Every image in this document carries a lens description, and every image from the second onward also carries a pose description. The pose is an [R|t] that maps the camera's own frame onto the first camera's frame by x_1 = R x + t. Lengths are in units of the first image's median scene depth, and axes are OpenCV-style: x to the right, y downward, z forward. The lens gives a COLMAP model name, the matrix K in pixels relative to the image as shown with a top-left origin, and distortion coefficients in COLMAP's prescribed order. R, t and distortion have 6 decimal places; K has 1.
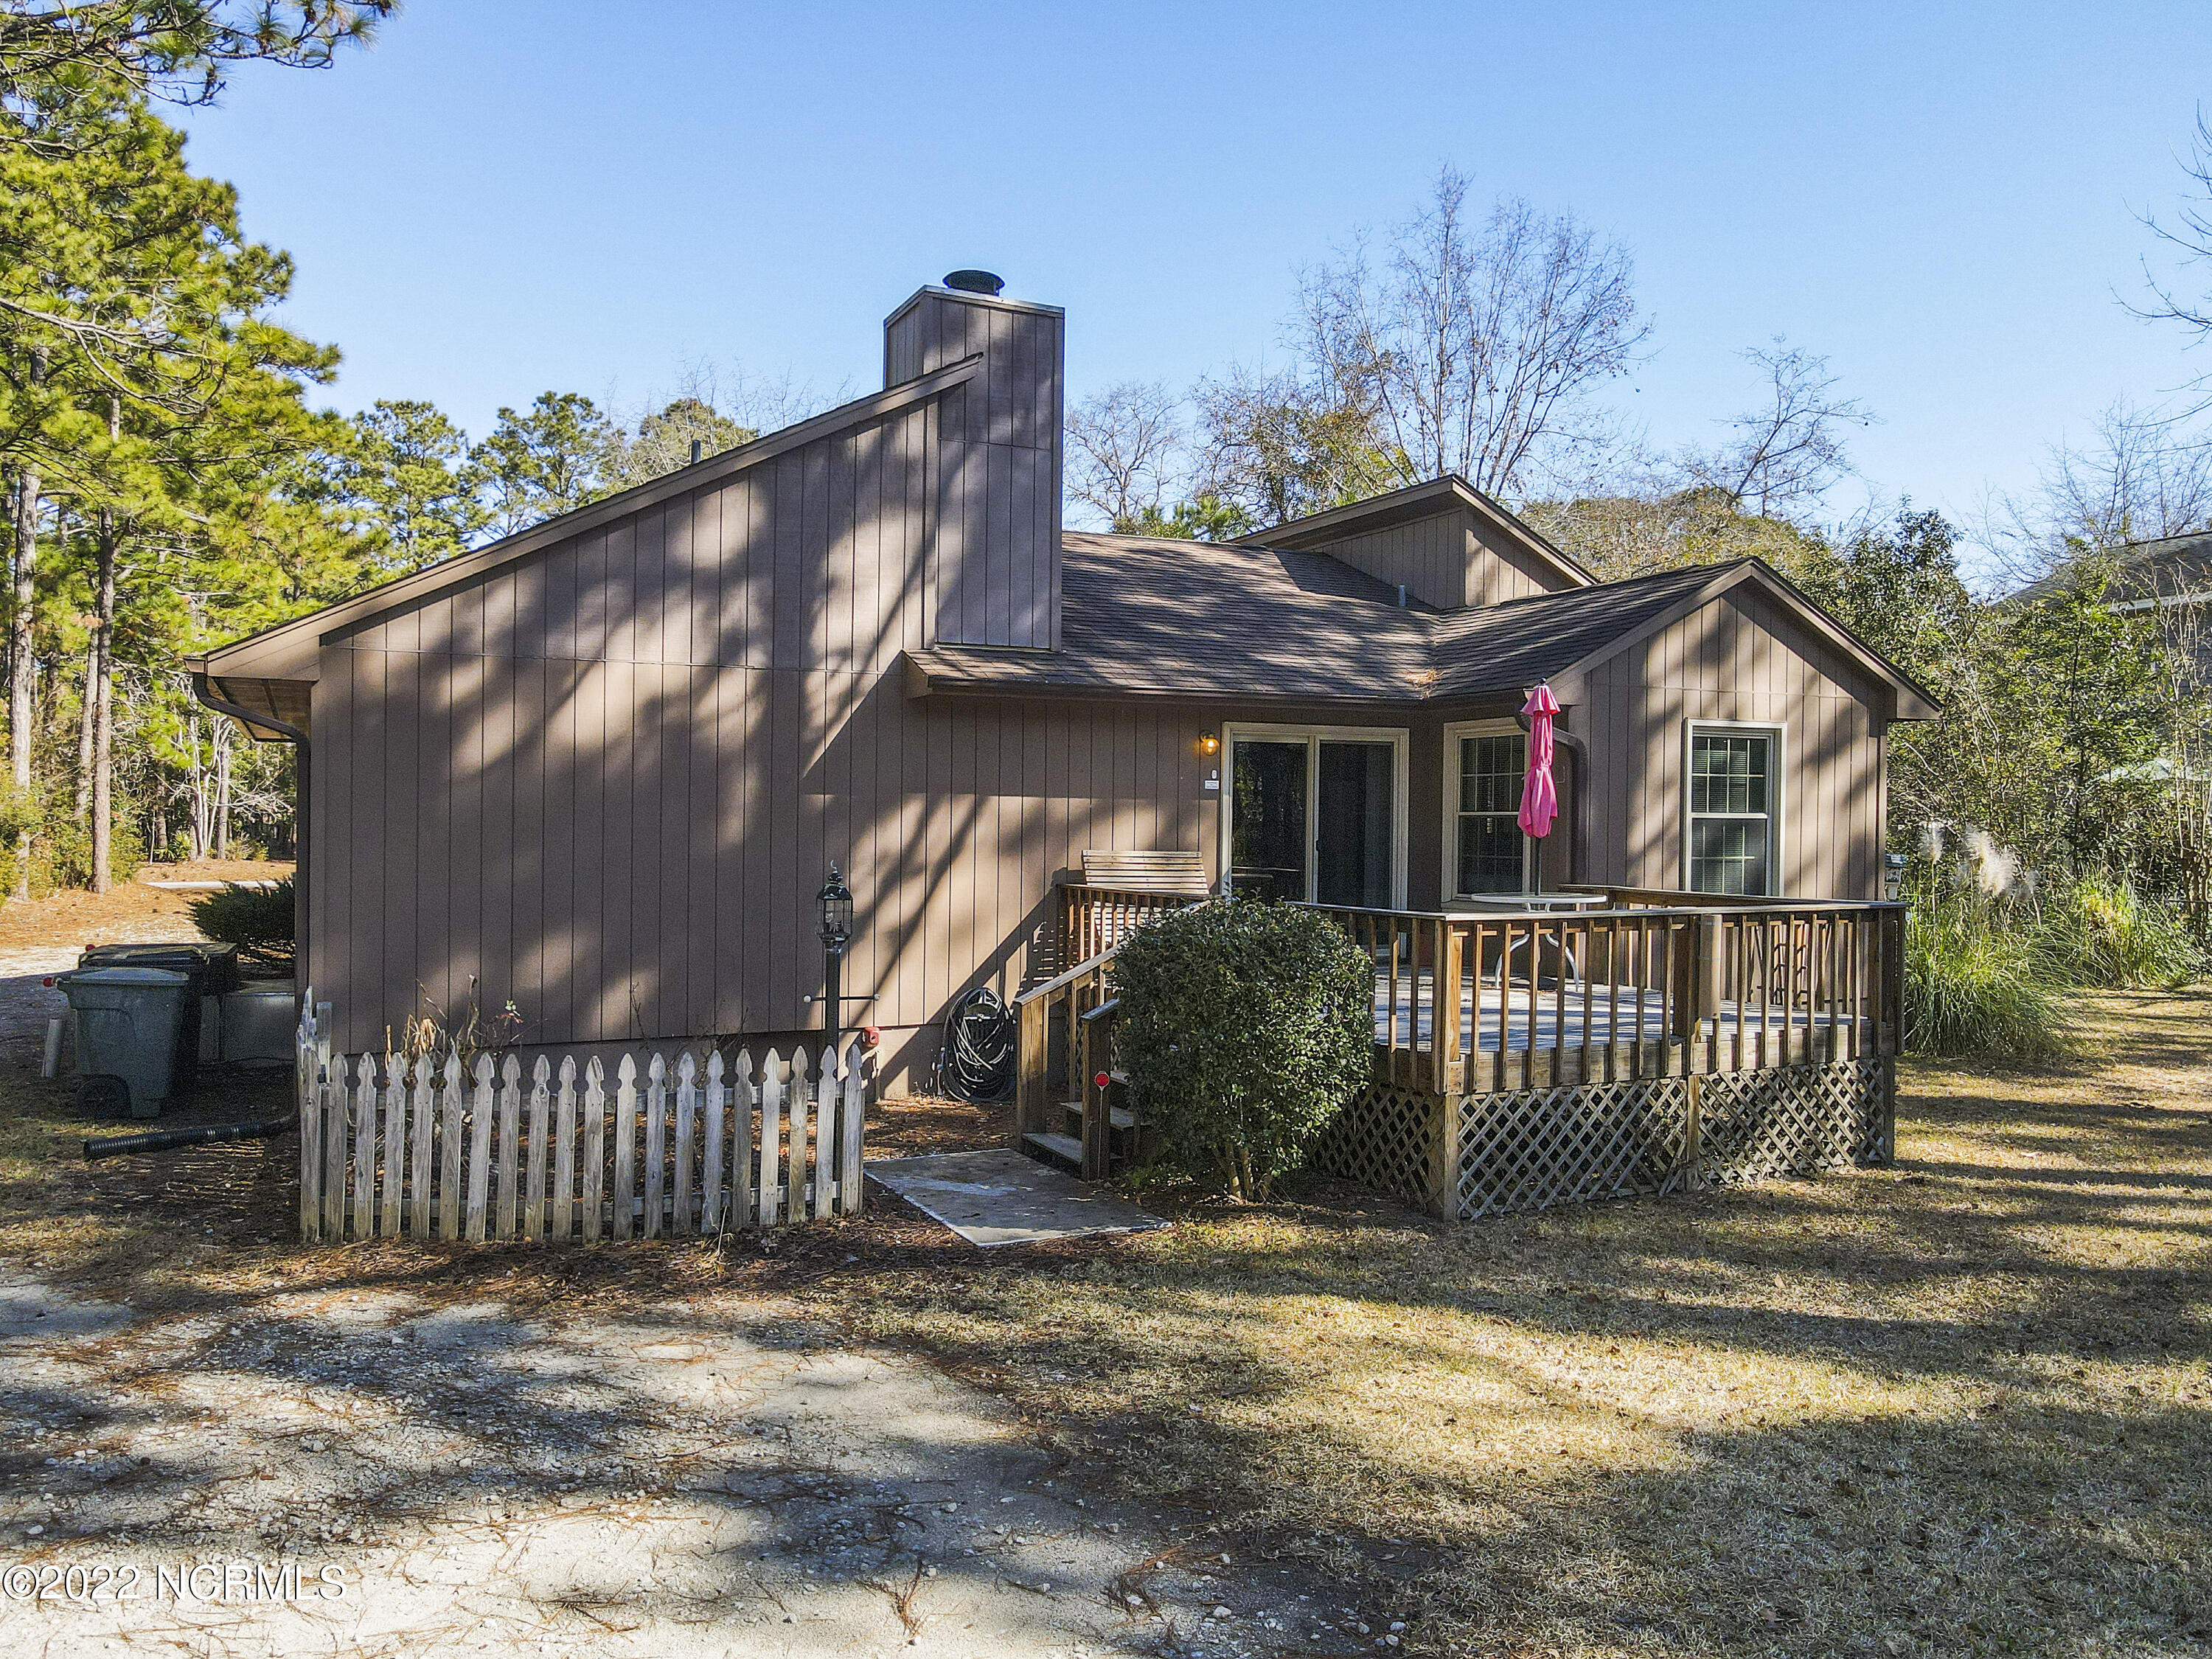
lens RADIAL K [[1631.2, 0, 1112.7], [0, 1631.2, 823.3], [0, 0, 1]] dist [-0.001612, 0.032737]
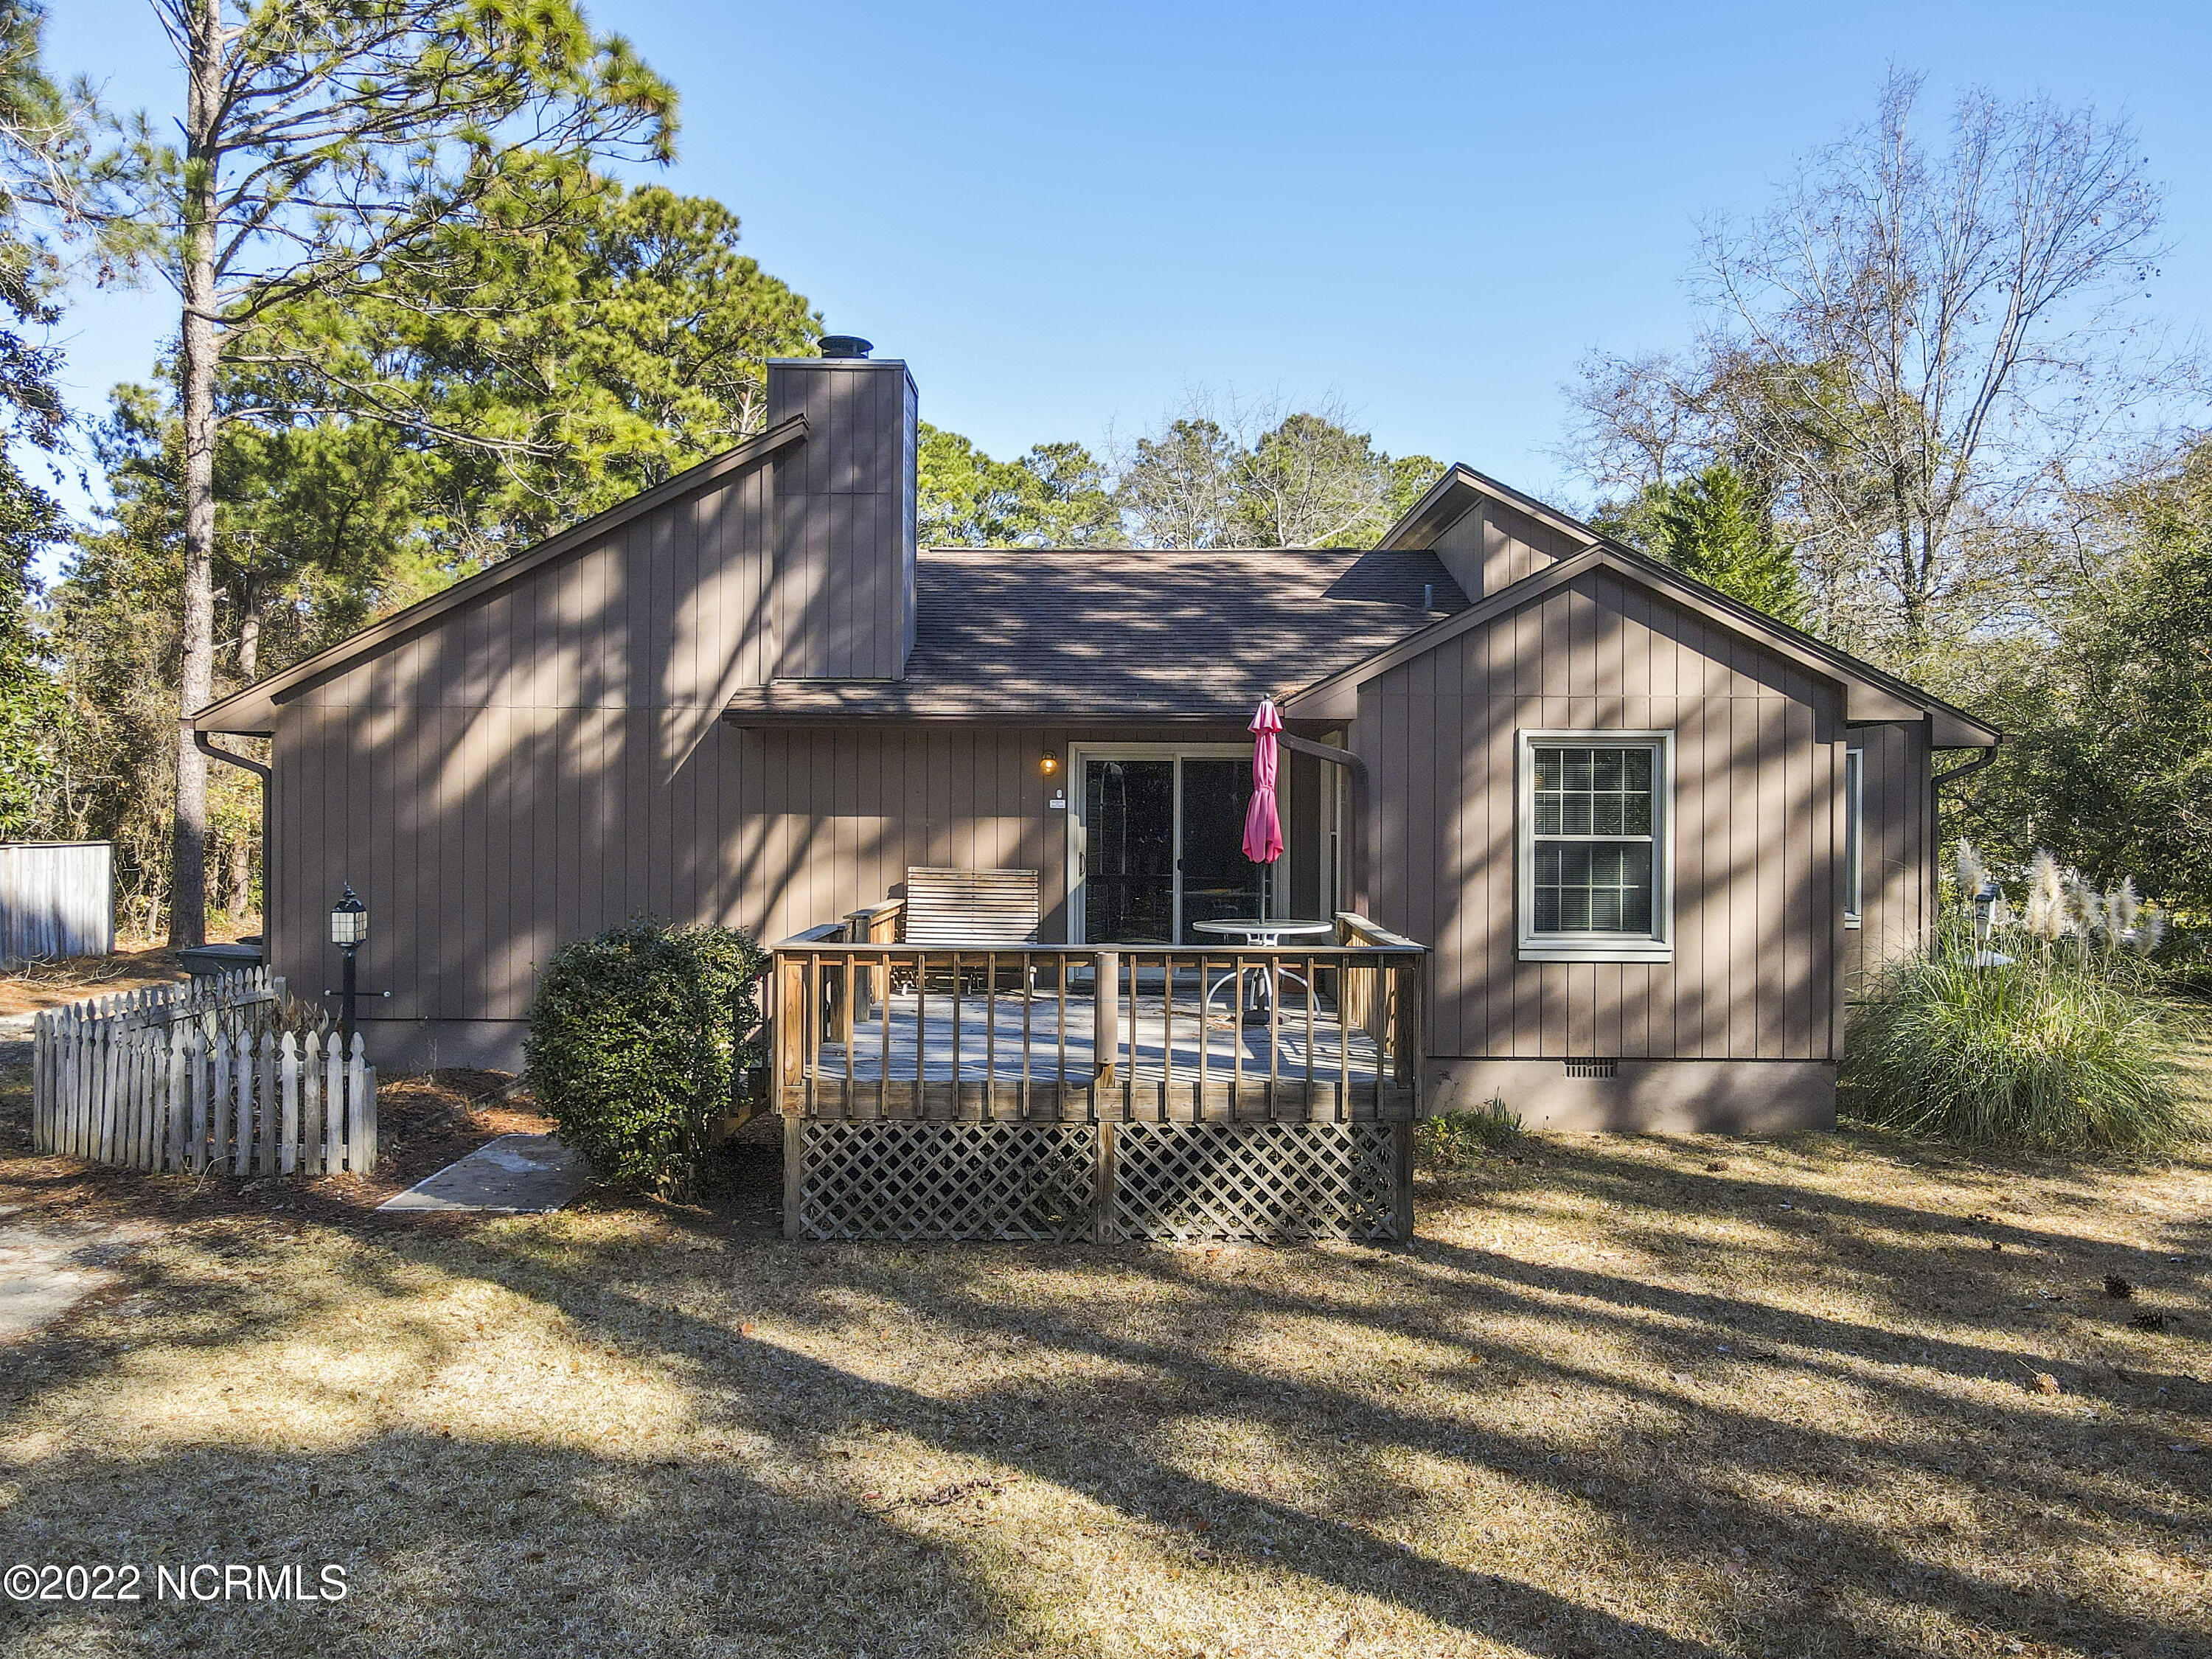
lens RADIAL K [[1631.2, 0, 1112.7], [0, 1631.2, 823.3], [0, 0, 1]] dist [-0.001612, 0.032737]
pose [[0.888898, 0.004920, -0.458080, 0.632809], [-0.003140, 0.999984, 0.004647, -0.018786], [0.458095, -0.002693, 0.888899, 0.127565]]
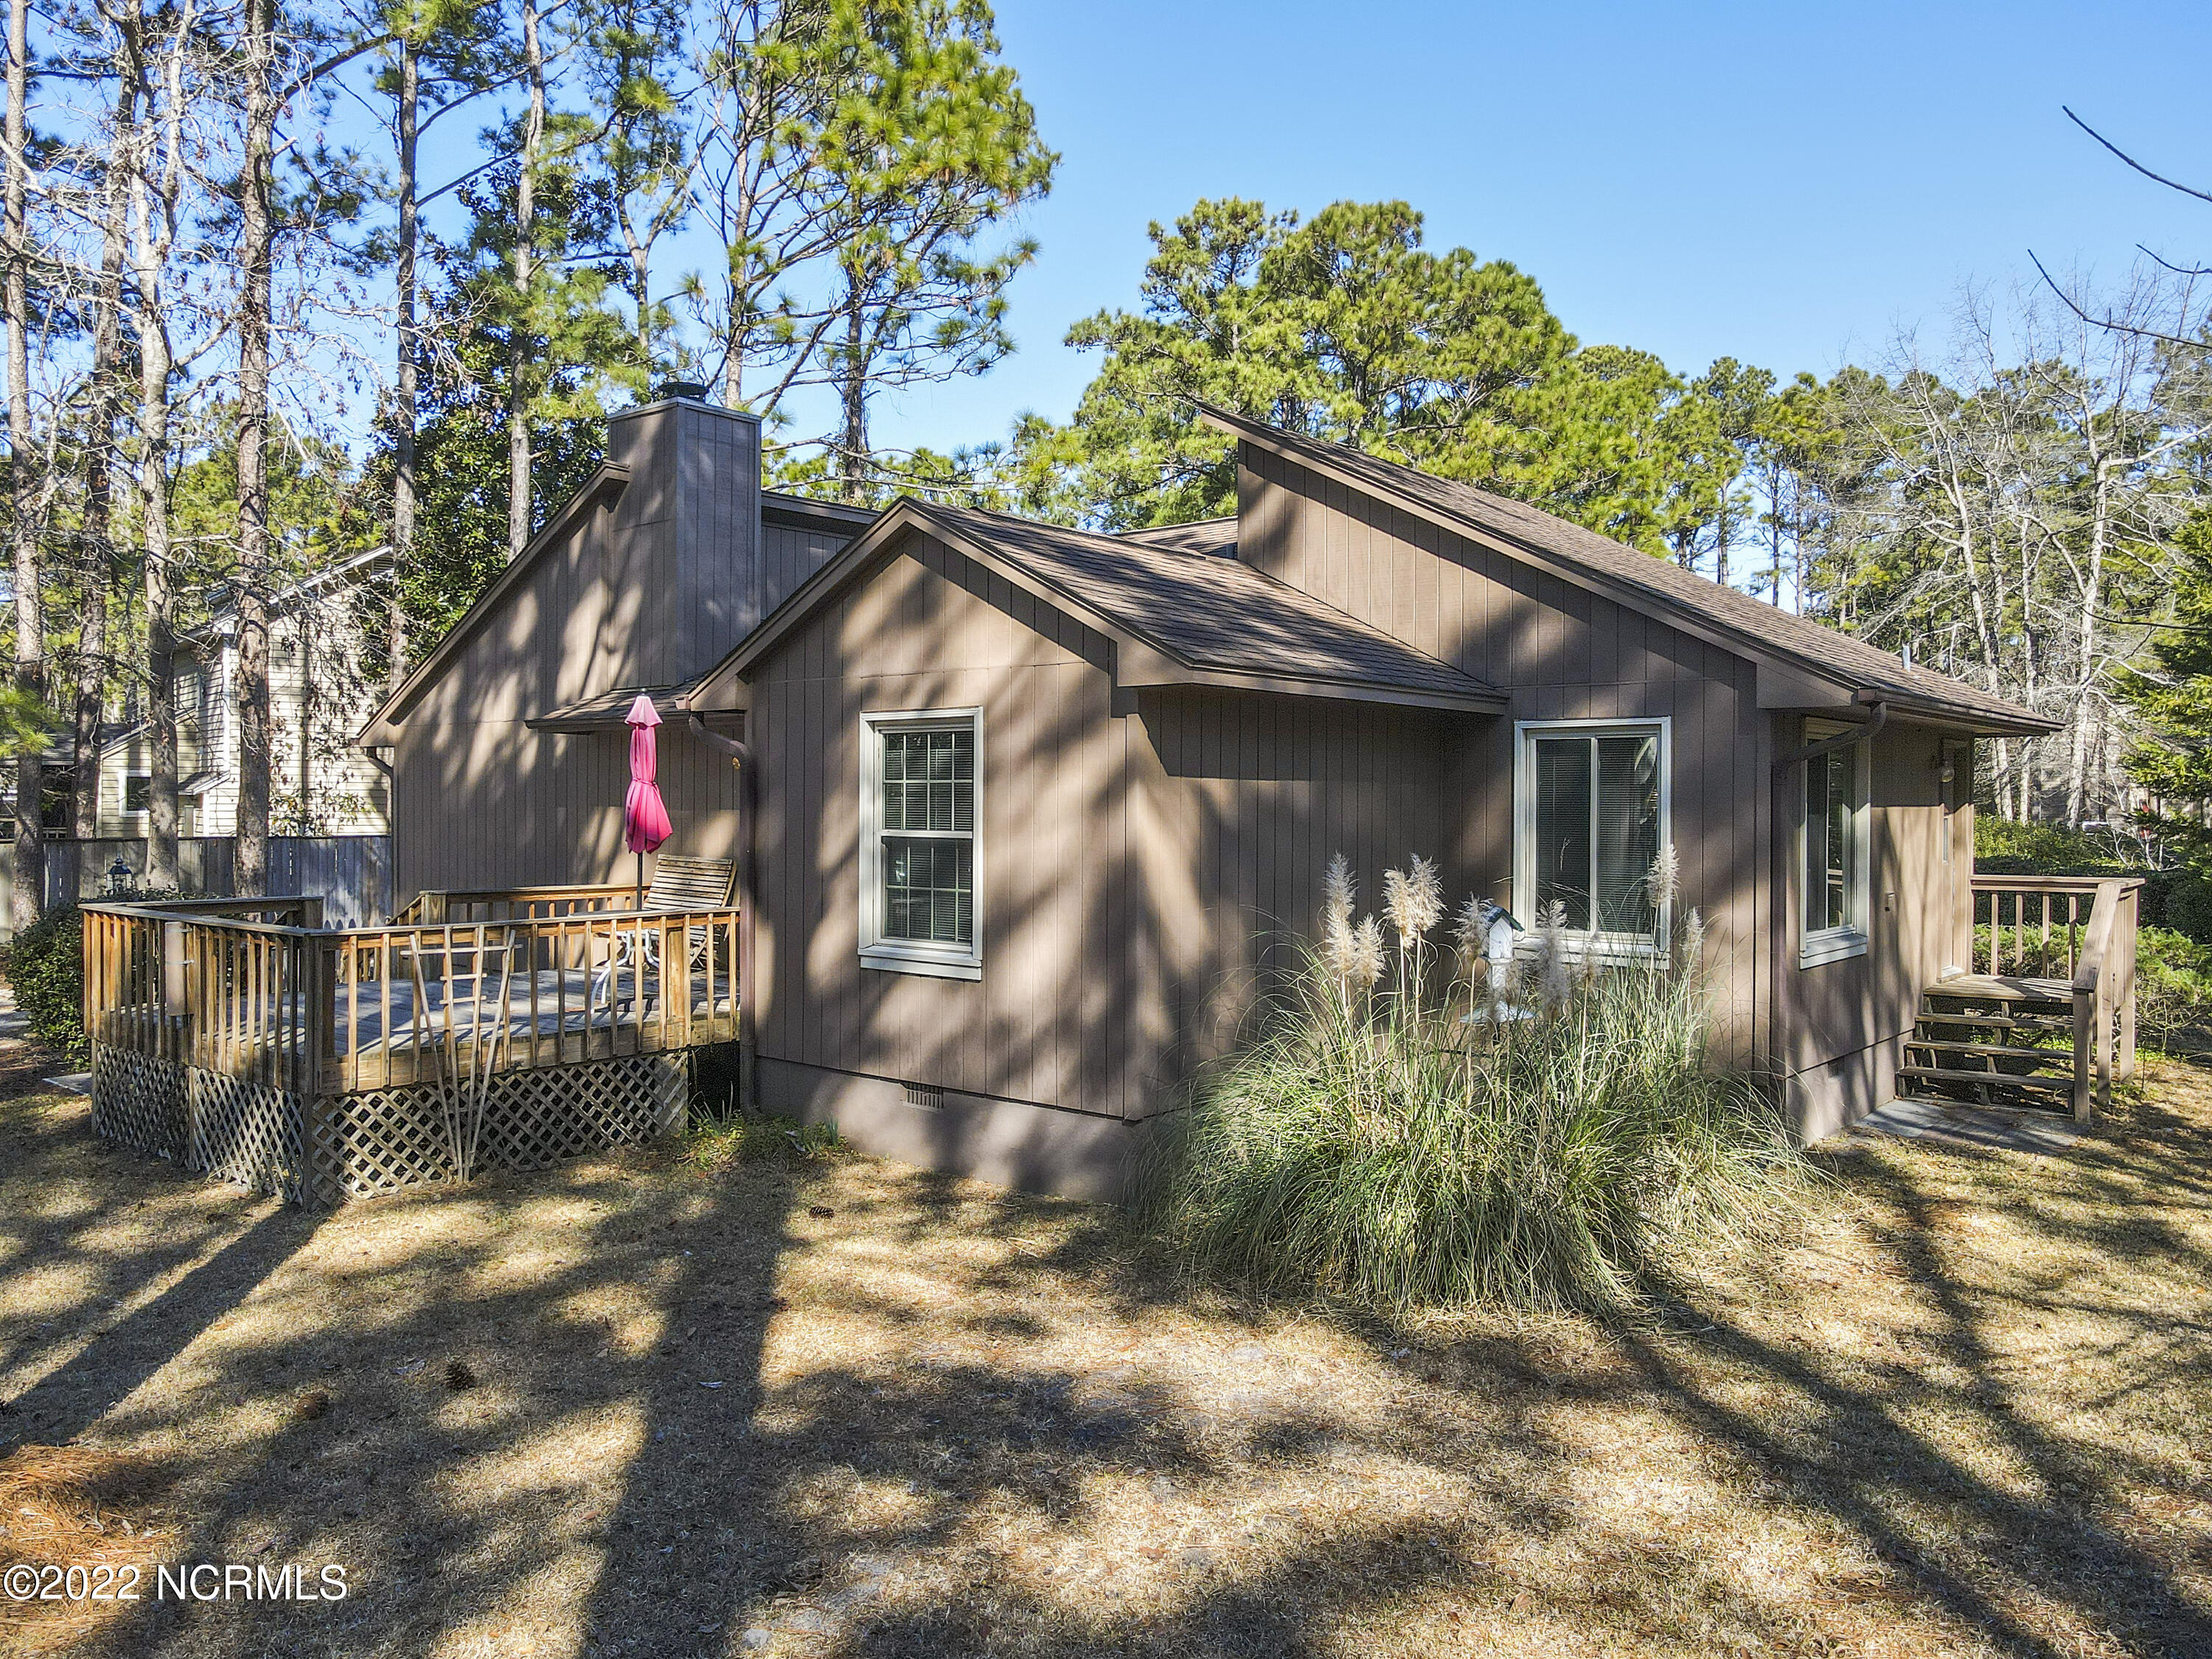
lens RADIAL K [[1631.2, 0, 1112.7], [0, 1631.2, 823.3], [0, 0, 1]] dist [-0.001612, 0.032737]
pose [[0.405399, 0.011441, -0.914068, 1.278713], [-0.006498, 0.999932, 0.009634, -0.020790], [0.914117, 0.002034, 0.405446, 0.889785]]
